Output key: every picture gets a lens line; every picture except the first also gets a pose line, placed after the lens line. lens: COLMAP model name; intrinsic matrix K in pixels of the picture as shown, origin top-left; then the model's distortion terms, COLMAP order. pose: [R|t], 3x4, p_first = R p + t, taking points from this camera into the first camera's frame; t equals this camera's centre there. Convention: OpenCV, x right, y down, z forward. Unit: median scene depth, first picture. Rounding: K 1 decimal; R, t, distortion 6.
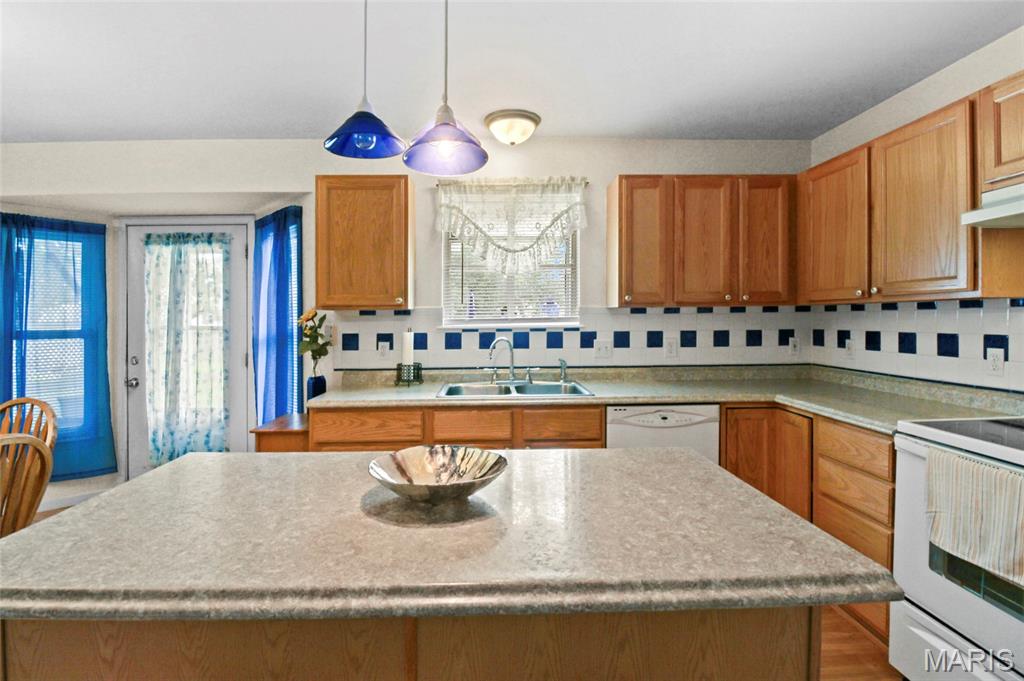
lens RADIAL K [[476.6, 0, 516.1], [0, 476.6, 318.2], [0, 0, 1]] dist [-0.002415, -0.001046]
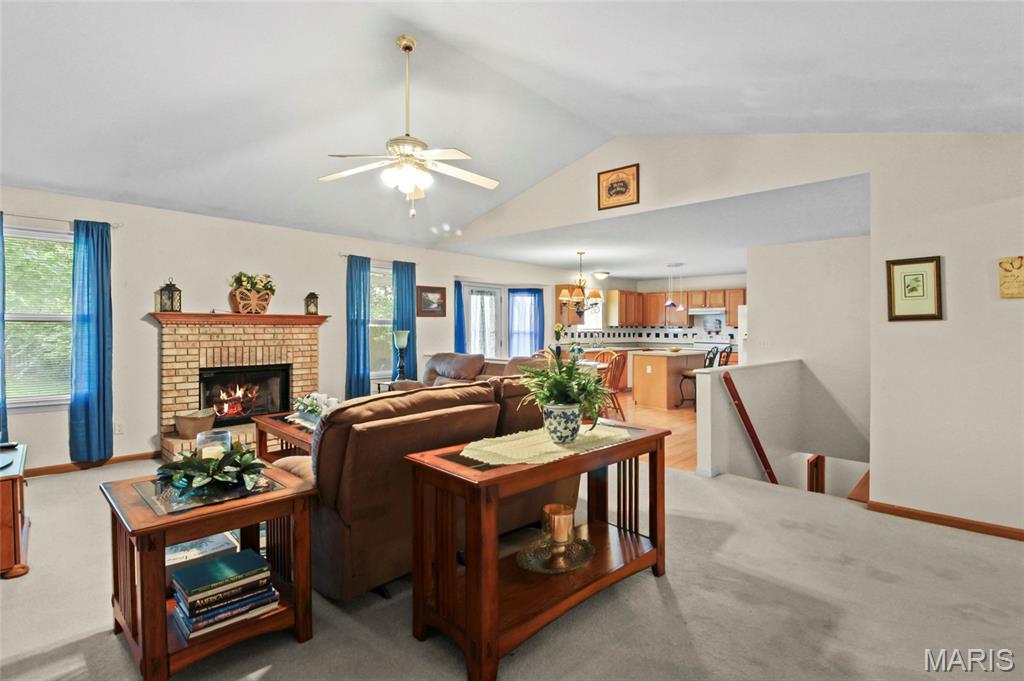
lens RADIAL K [[483.4, 0, 501.7], [0, 483.4, 323.4], [0, 0, 1]] dist [-0.001010, -0.000656]
pose [[0.723992, 0.022971, 0.689425, -2.750223], [-0.014826, 0.999733, -0.017741, 0.033409], [-0.689649, 0.002623, 0.724139, -0.985506]]
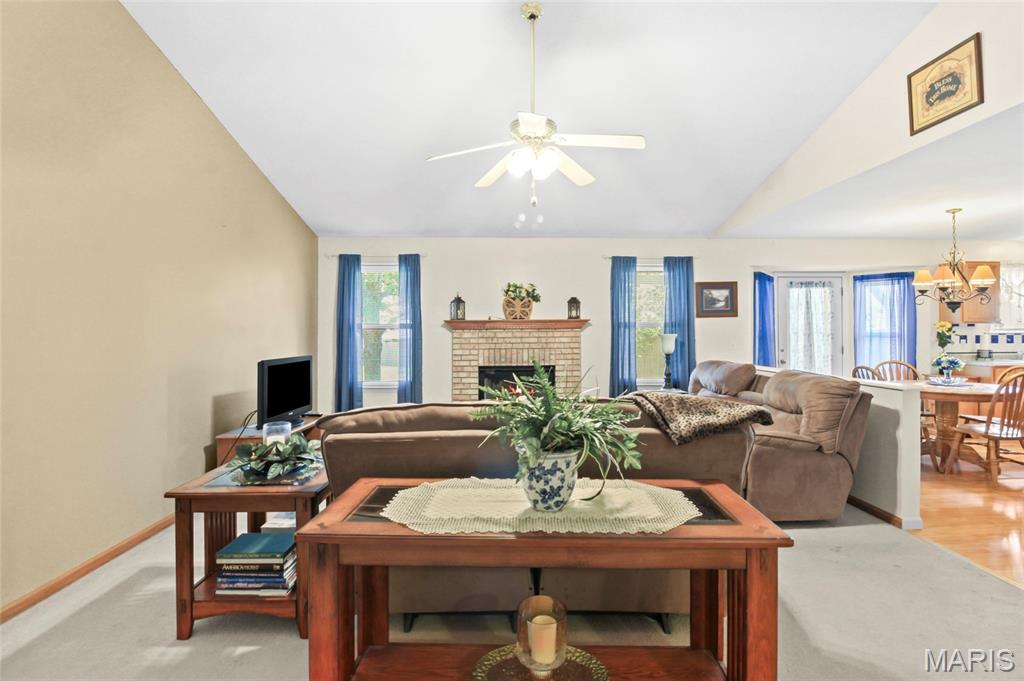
lens RADIAL K [[465.8, 0, 520.7], [0, 465.8, 326.1], [0, 0, 1]] dist [0.001994, -0.013916]
pose [[0.999973, 0.007316, 0.001192, -2.183991], [-0.007305, 0.999928, -0.009485, 0.025635], [-0.001261, 0.009476, 0.999954, -0.975631]]
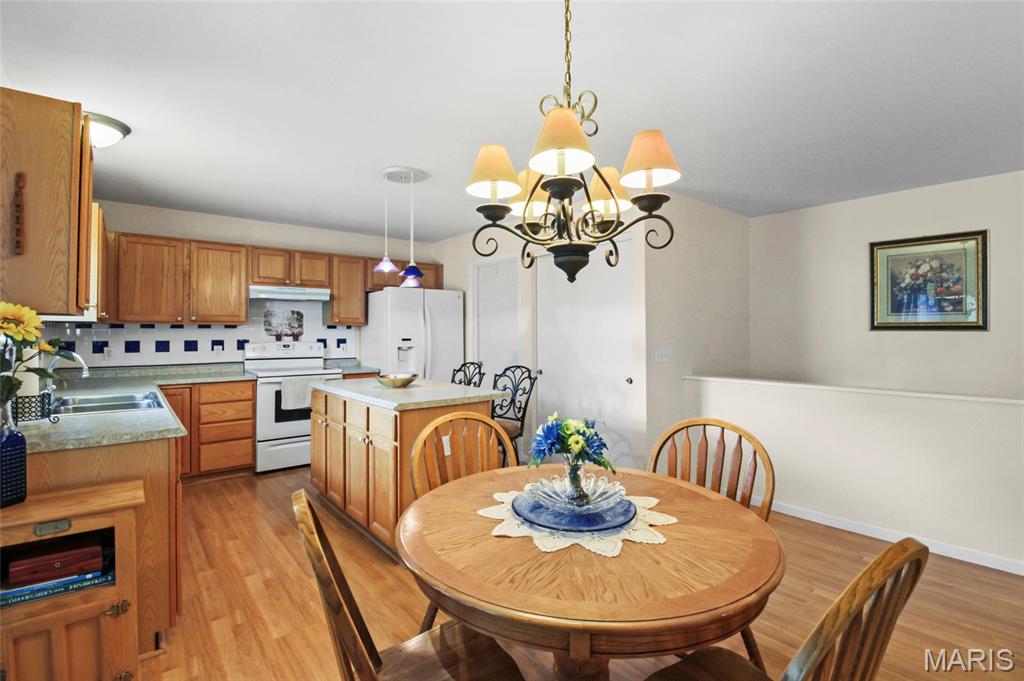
lens RADIAL K [[492.5, 0, 551.6], [0, 492.5, 324.8], [0, 0, 1]] dist [0.017102, -0.000475]
pose [[-0.636446, 0.019363, 0.771078, -1.253499], [0.006843, 0.999787, -0.019459, 0.013559], [-0.771291, -0.007108, -0.636443, 0.841305]]
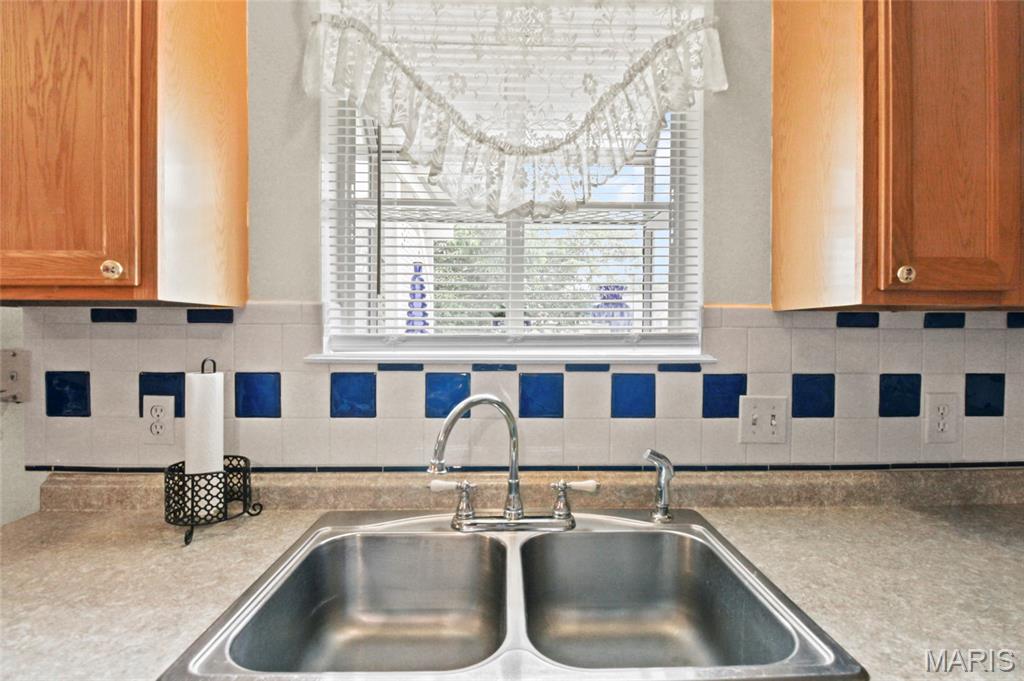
lens RADIAL K [[521.9, 0, 509.2], [0, 521.9, 333.0], [0, 0, 1]] dist [-0.000488, -0.000194]
pose [[0.999763, 0.013573, 0.017038, -0.021170], [-0.013552, 0.999907, -0.001307, -0.000365], [-0.017054, 0.001076, 0.999854, 0.606386]]
